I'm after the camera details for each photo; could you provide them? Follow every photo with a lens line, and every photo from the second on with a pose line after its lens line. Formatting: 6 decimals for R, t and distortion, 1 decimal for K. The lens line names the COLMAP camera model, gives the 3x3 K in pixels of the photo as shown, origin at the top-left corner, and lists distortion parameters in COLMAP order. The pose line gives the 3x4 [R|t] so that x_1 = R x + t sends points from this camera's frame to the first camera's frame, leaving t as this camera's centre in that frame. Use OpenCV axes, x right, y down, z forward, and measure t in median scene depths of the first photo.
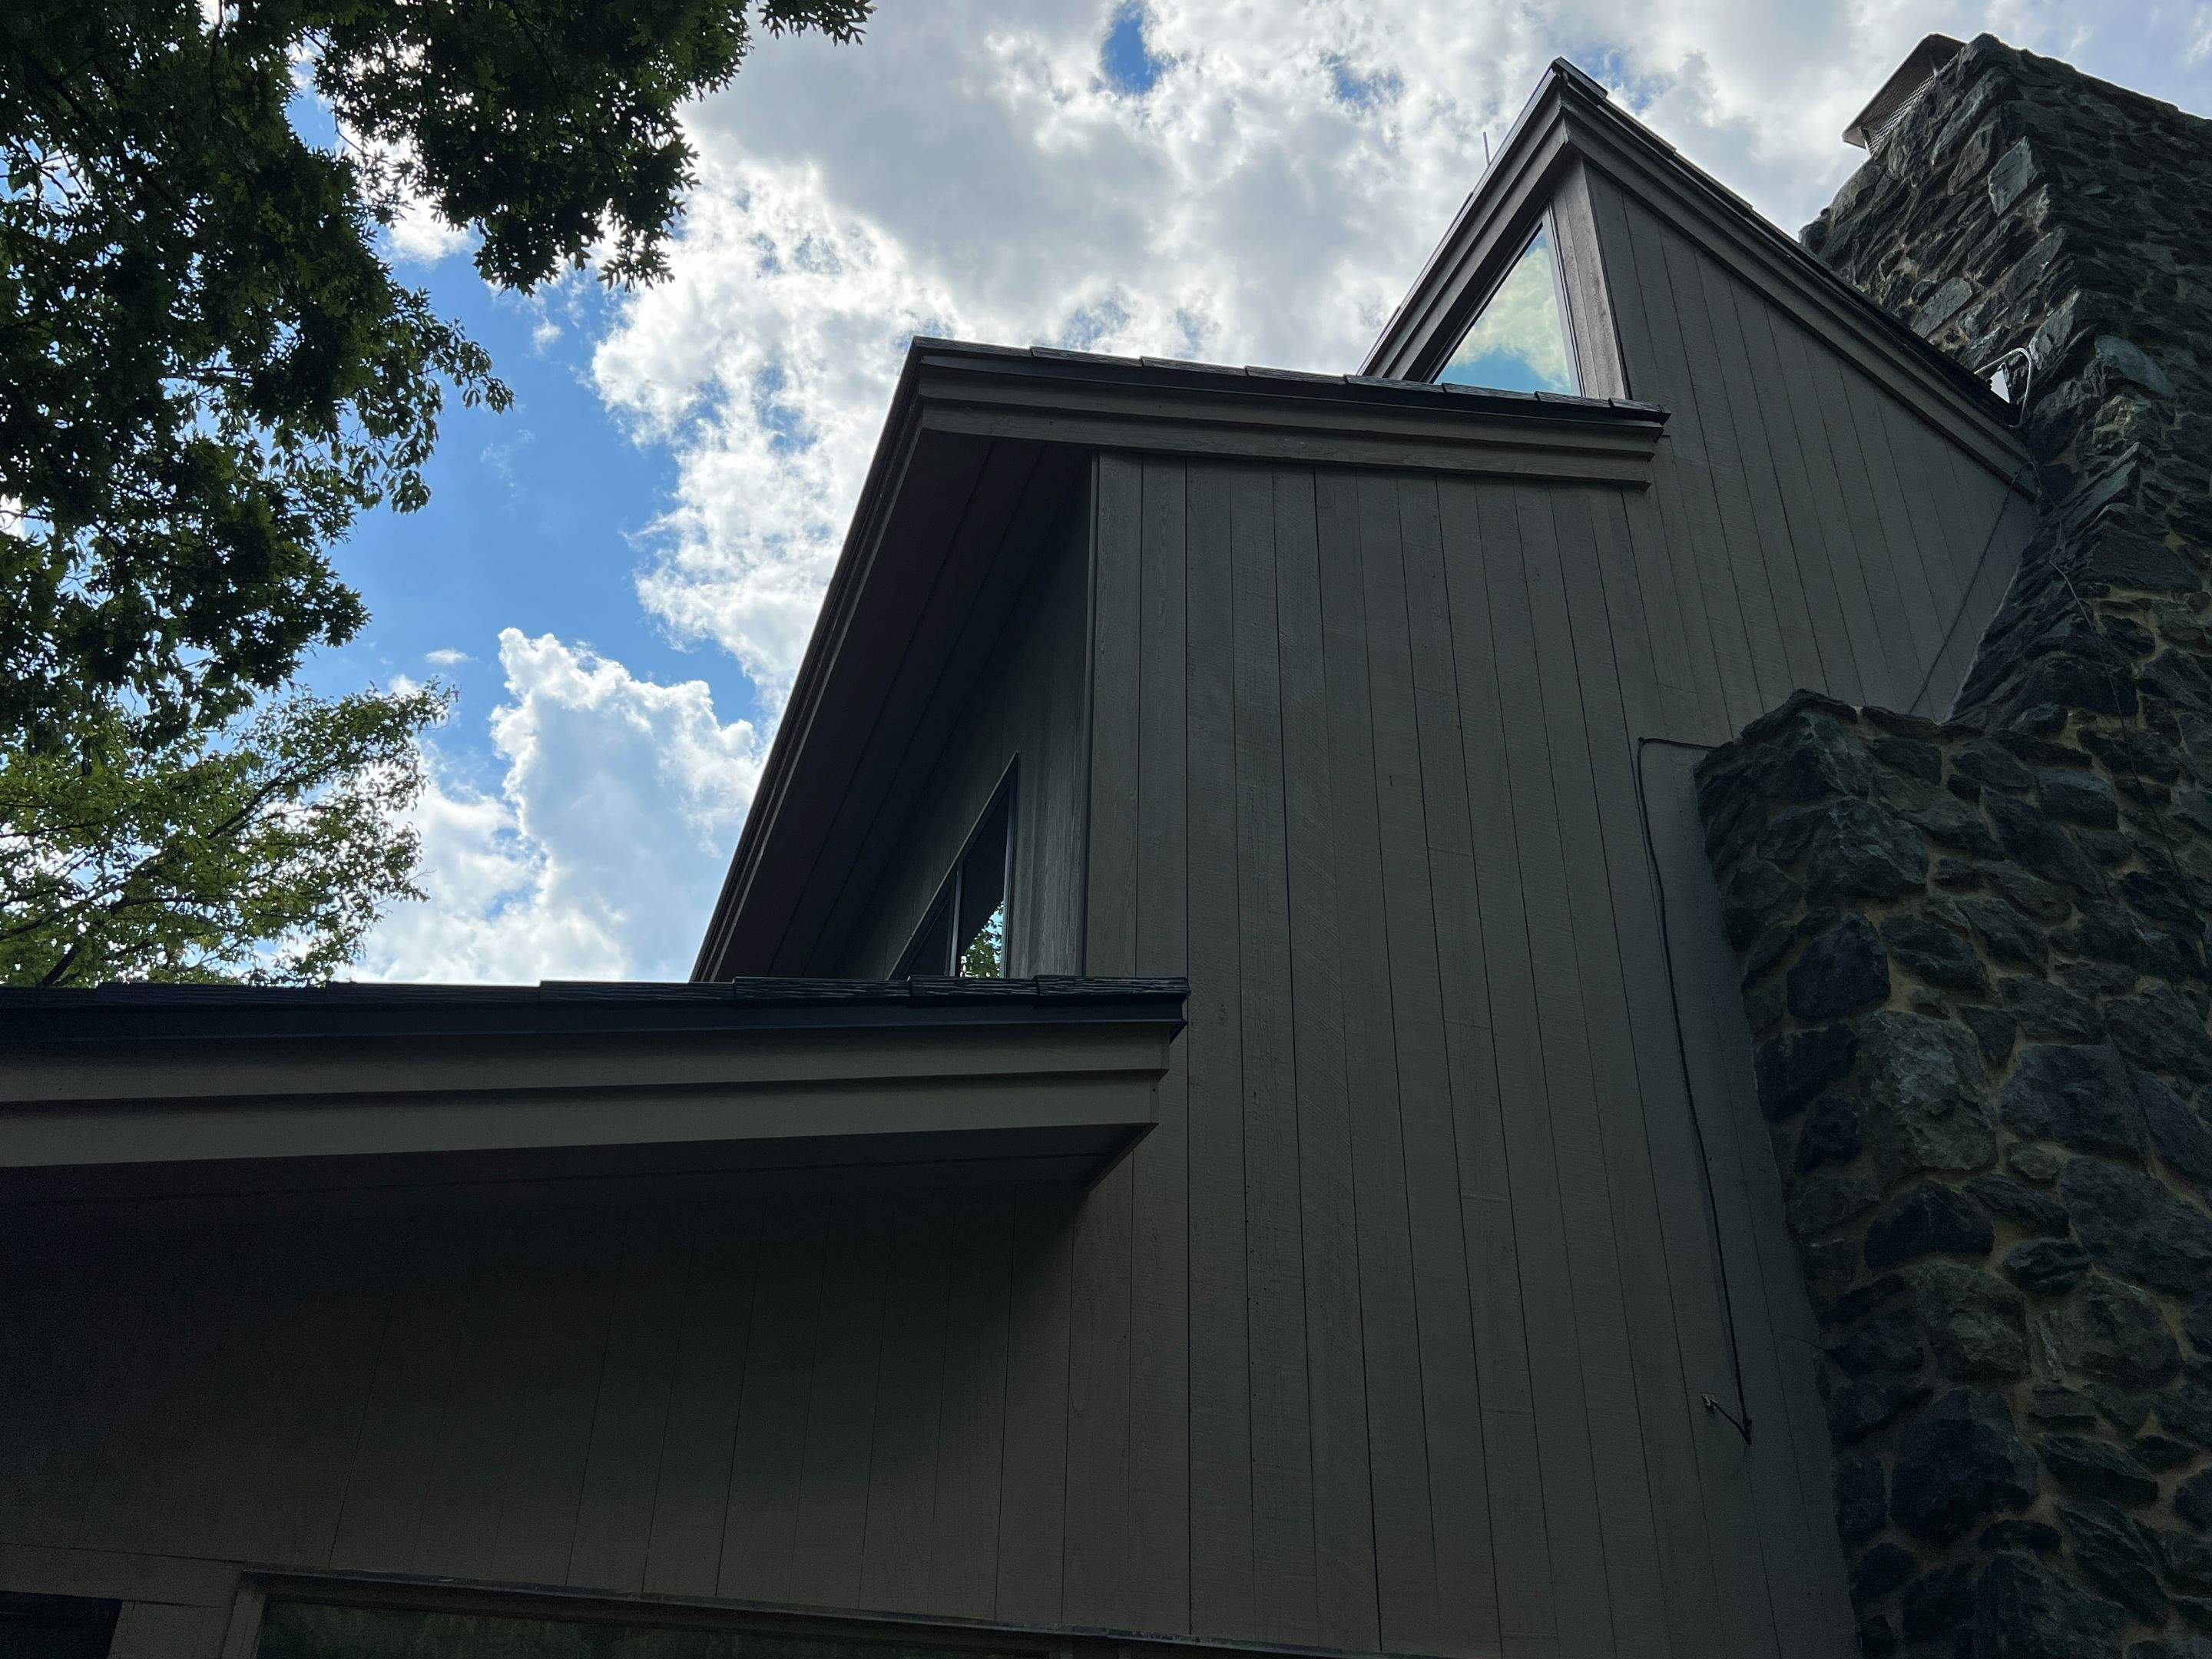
lens RADIAL K [[1847.4, 0, 1107.0], [0, 1847.4, 807.9], [0, 0, 1]] dist [0.015033, 0.016373]
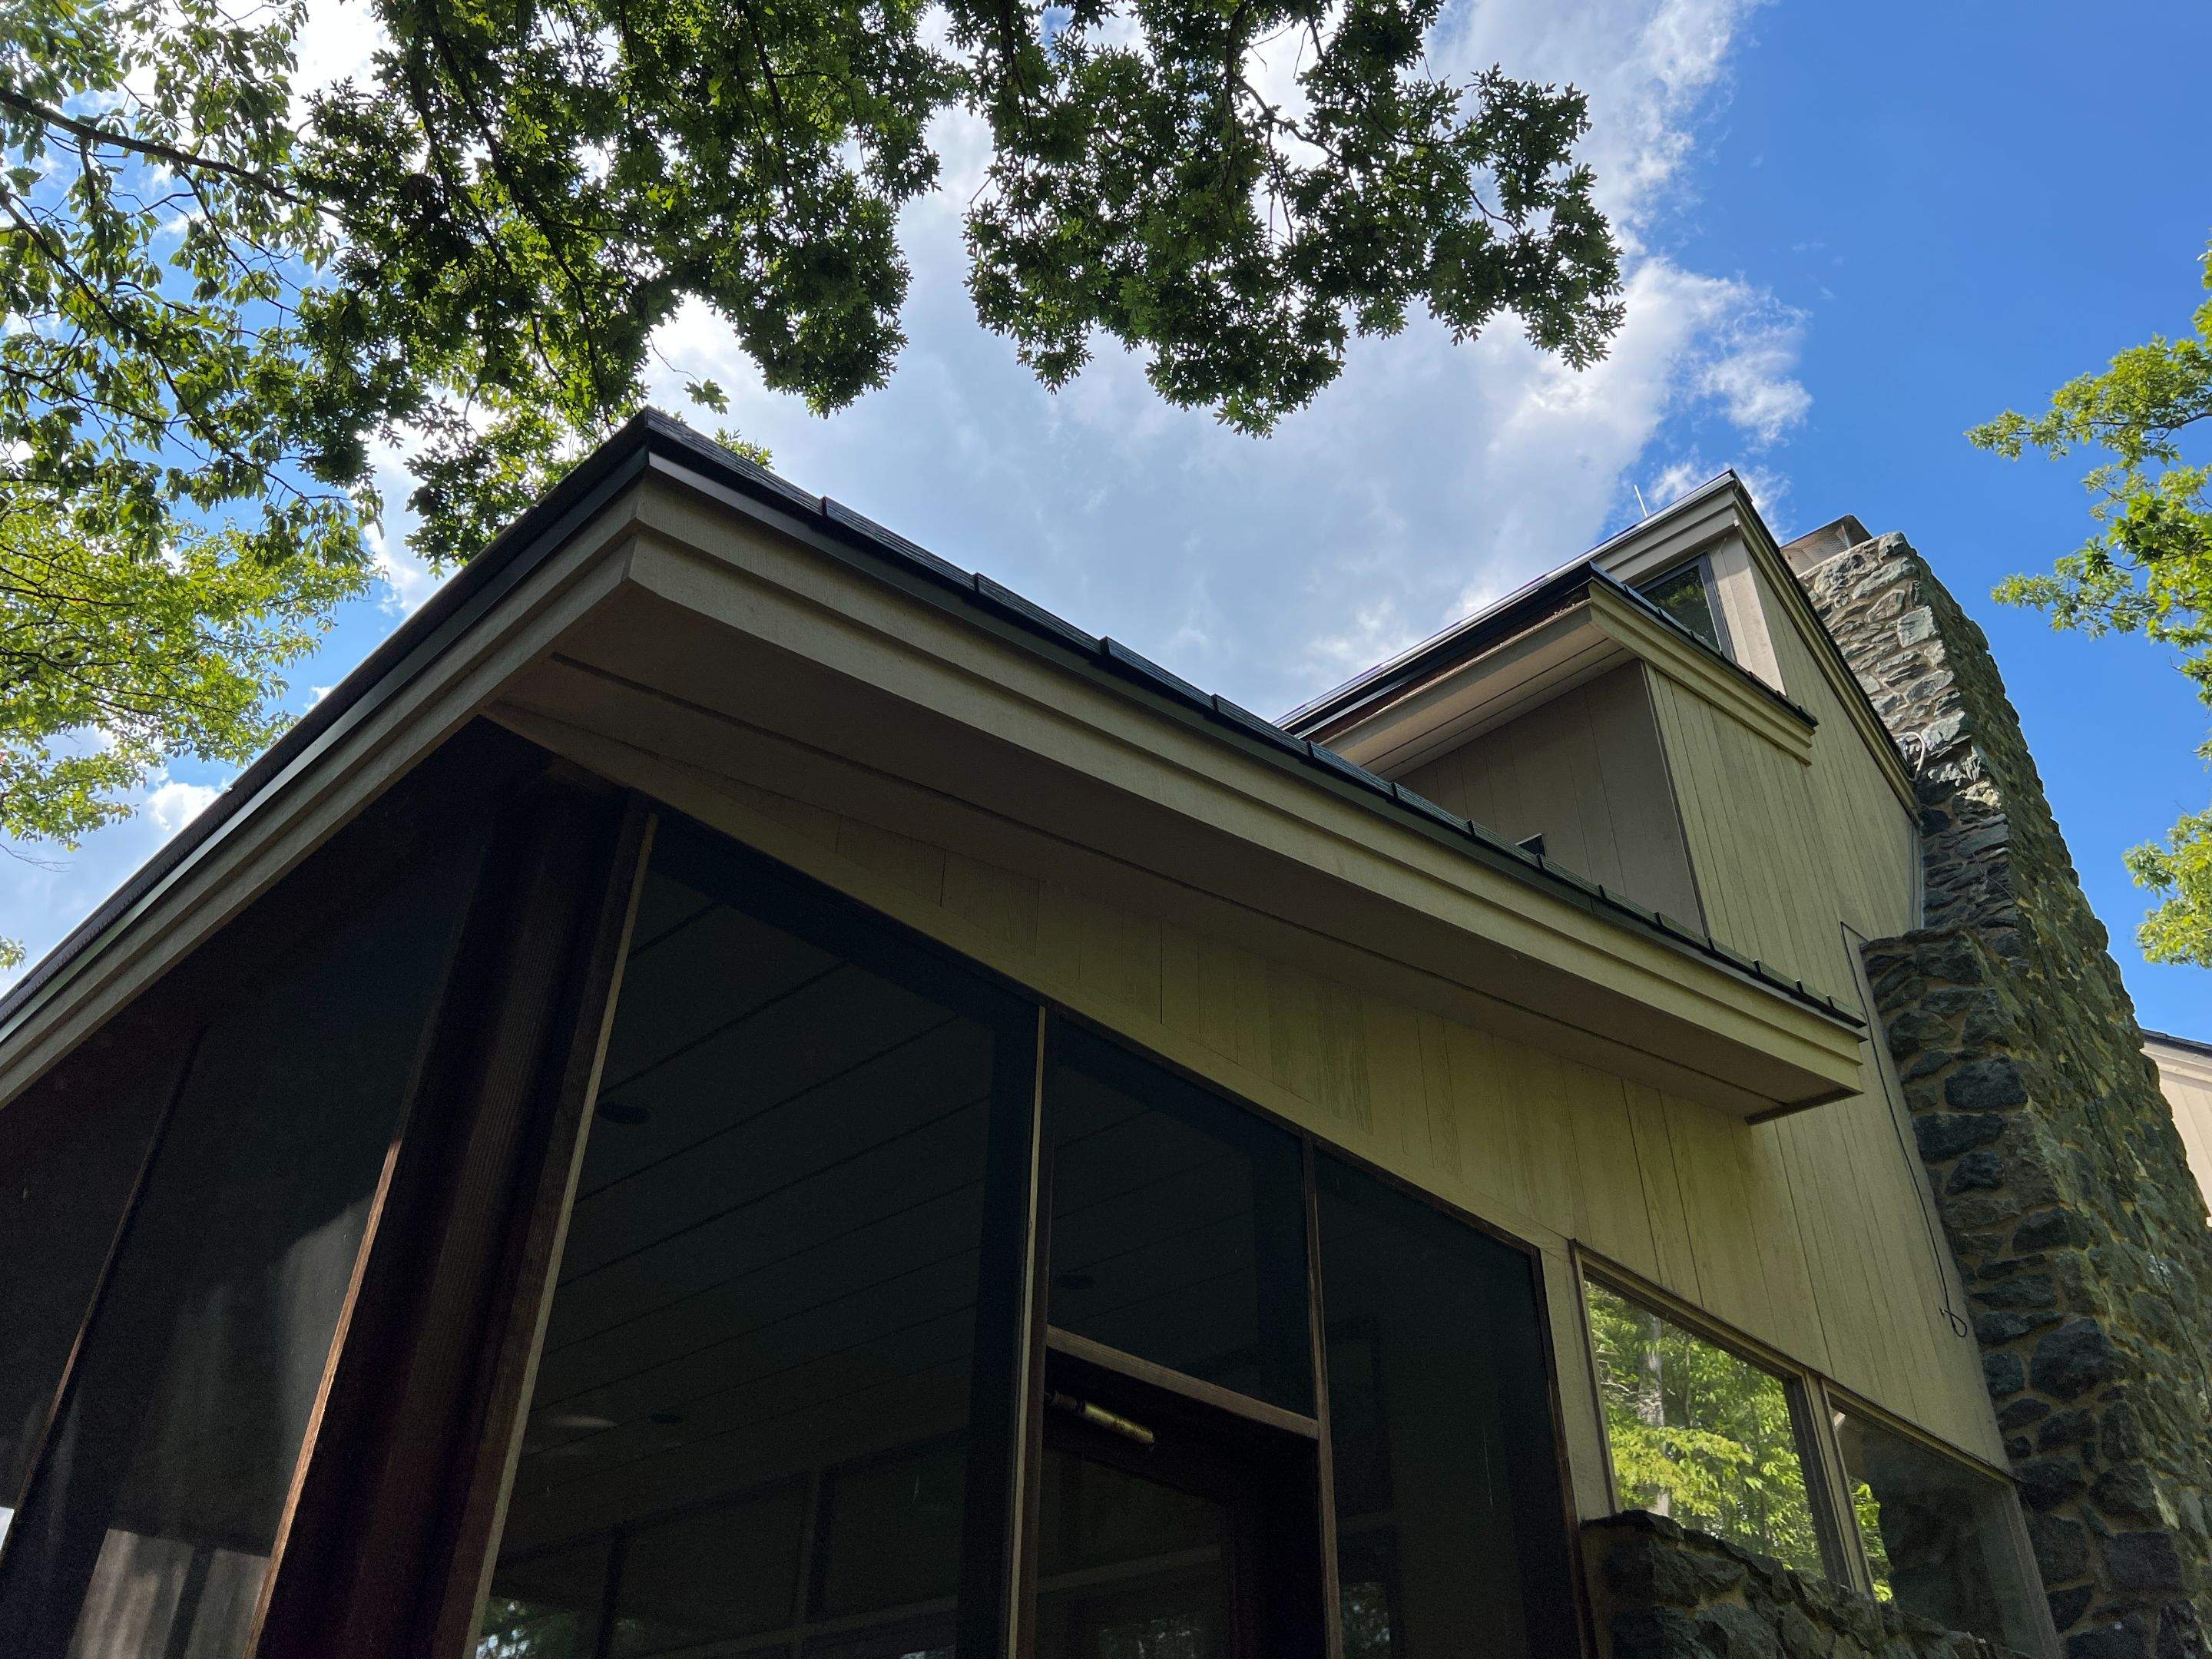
lens RADIAL K [[1667.7, 0, 1083.8], [0, 1667.7, 814.6], [0, 0, 1]] dist [0.015241, -0.033614]
pose [[0.896448, 0.257560, 0.360615, -0.983142], [-0.244656, 0.966148, -0.081859, 0.176839], [-0.369492, -0.014844, 0.929115, -0.139294]]
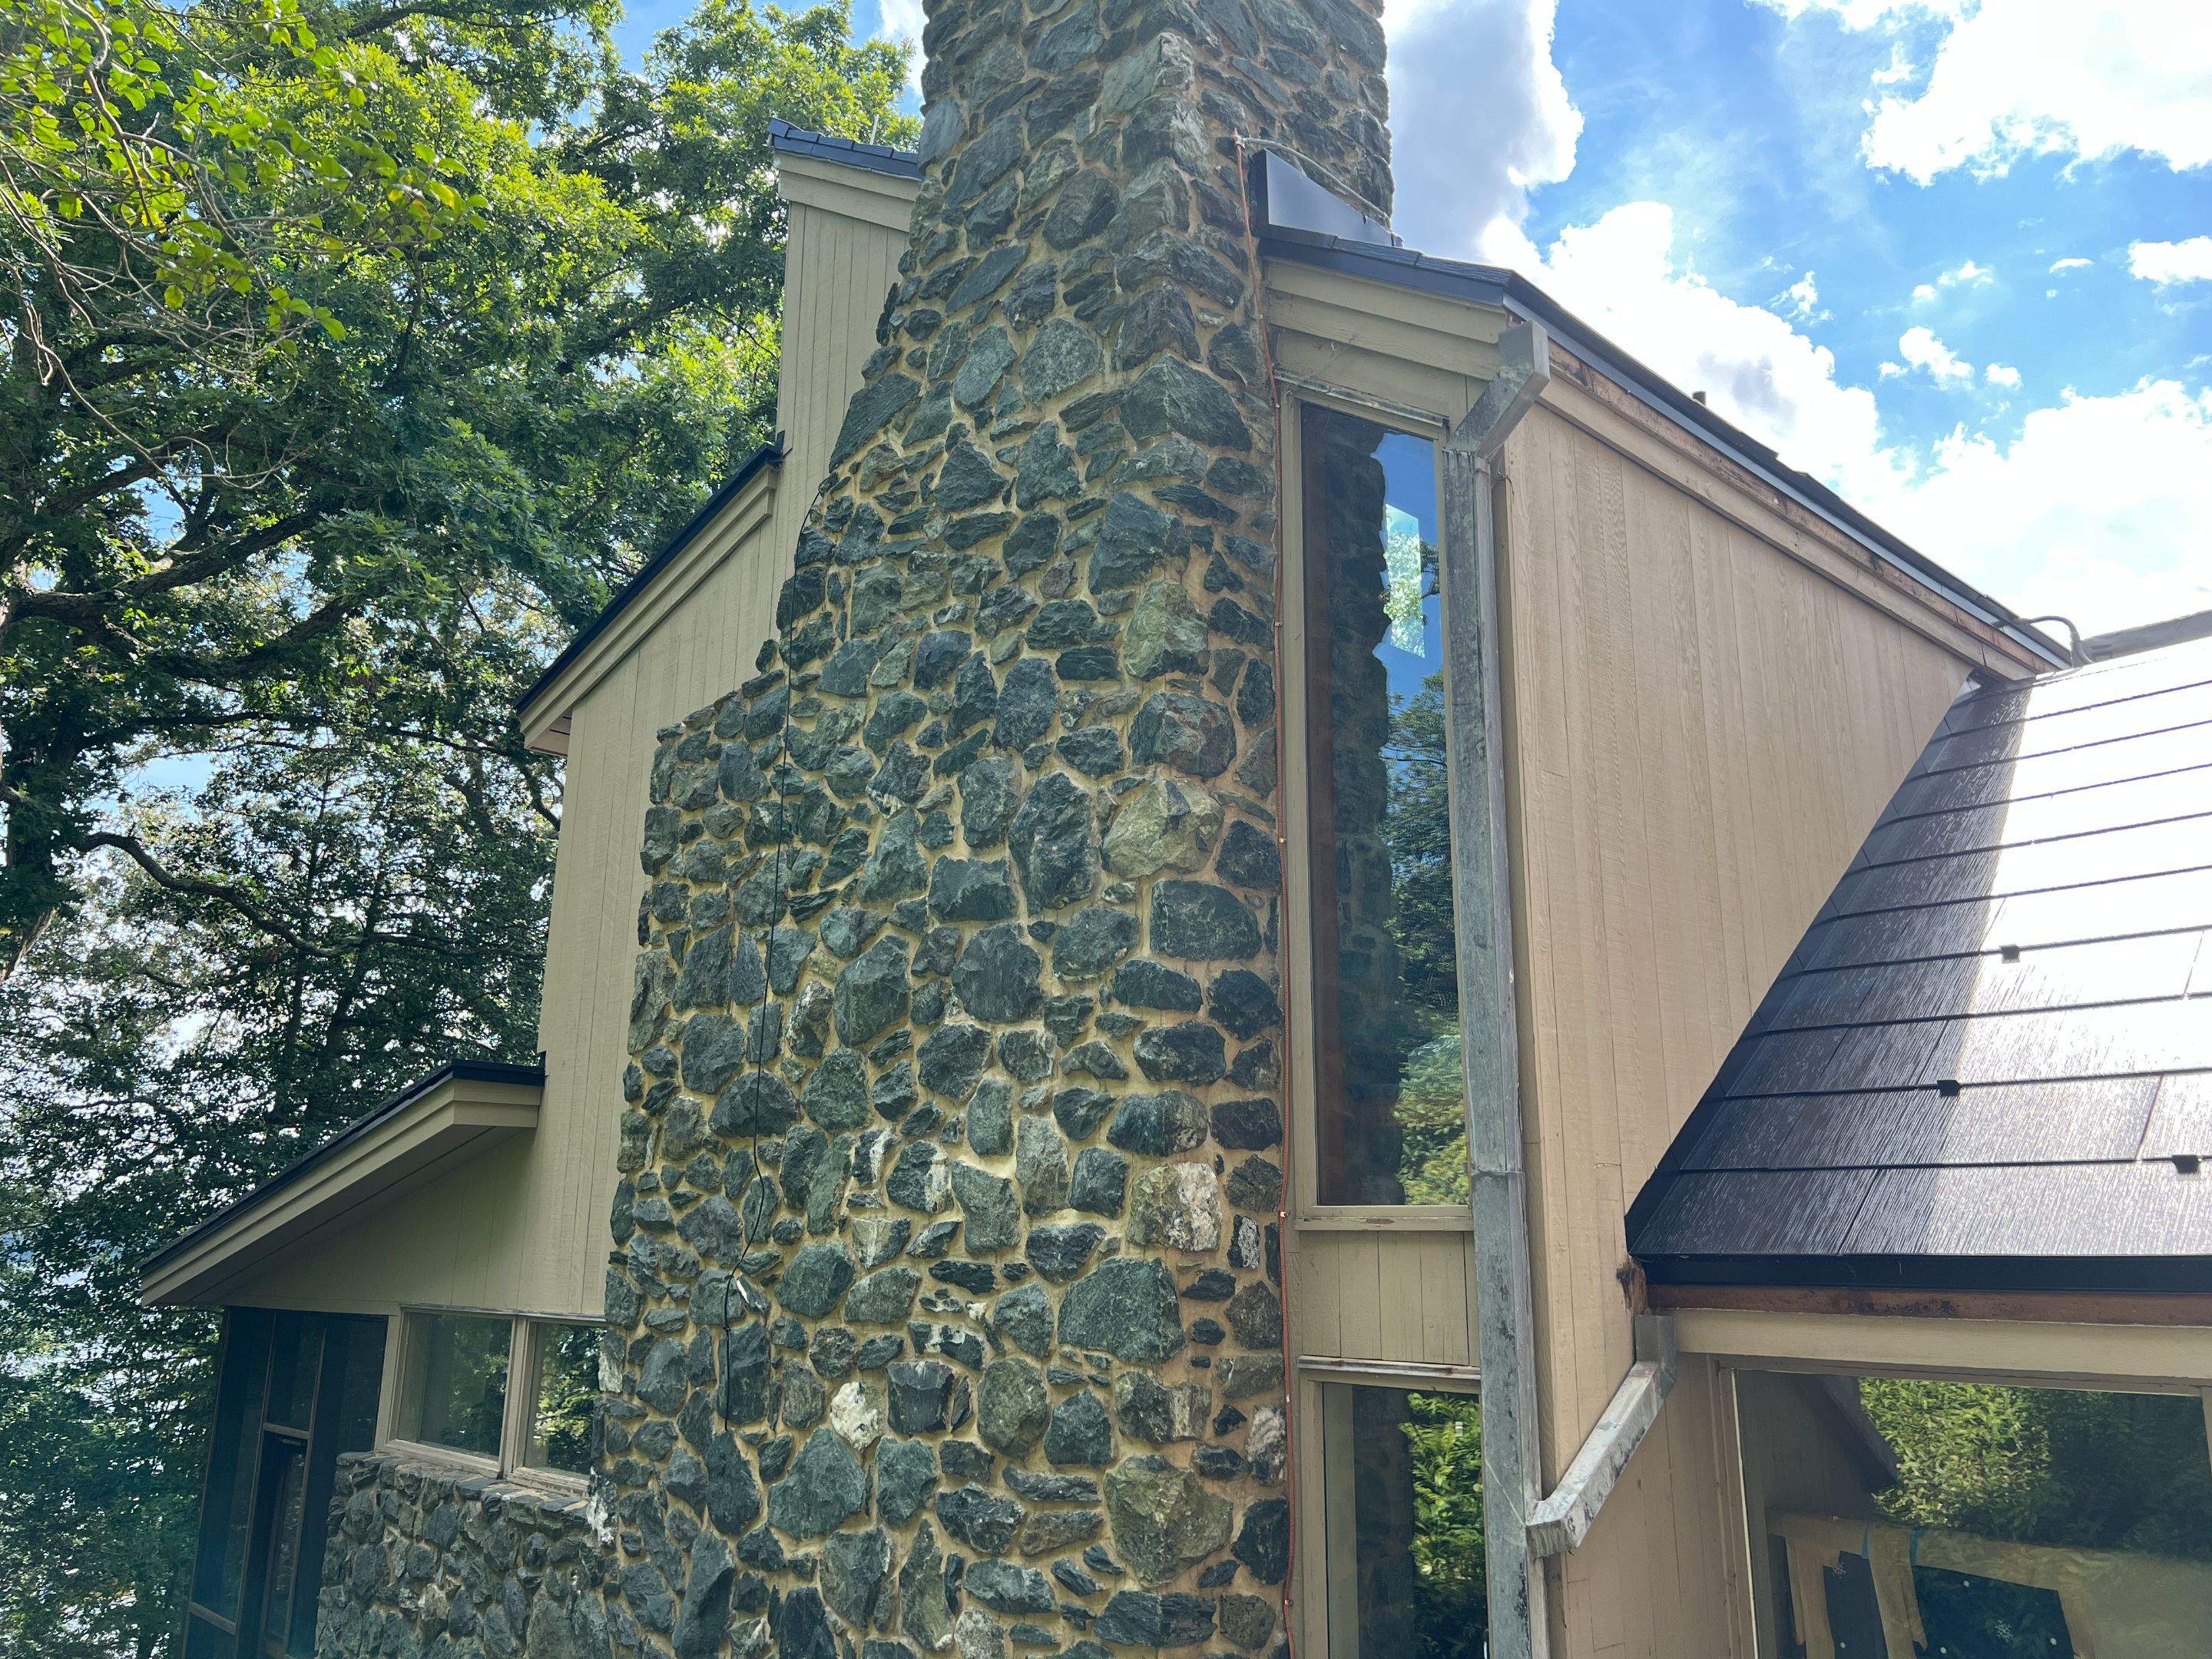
lens RADIAL K [[1659.7, 0, 1102.8], [0, 1659.7, 826.2], [0, 0, 1]] dist [0.047499, -0.058987]
pose [[0.388979, -0.250541, -0.886524, 1.801515], [0.500750, 0.865236, -0.024811, 0.235728], [0.773269, -0.434276, 0.462017, 0.622506]]
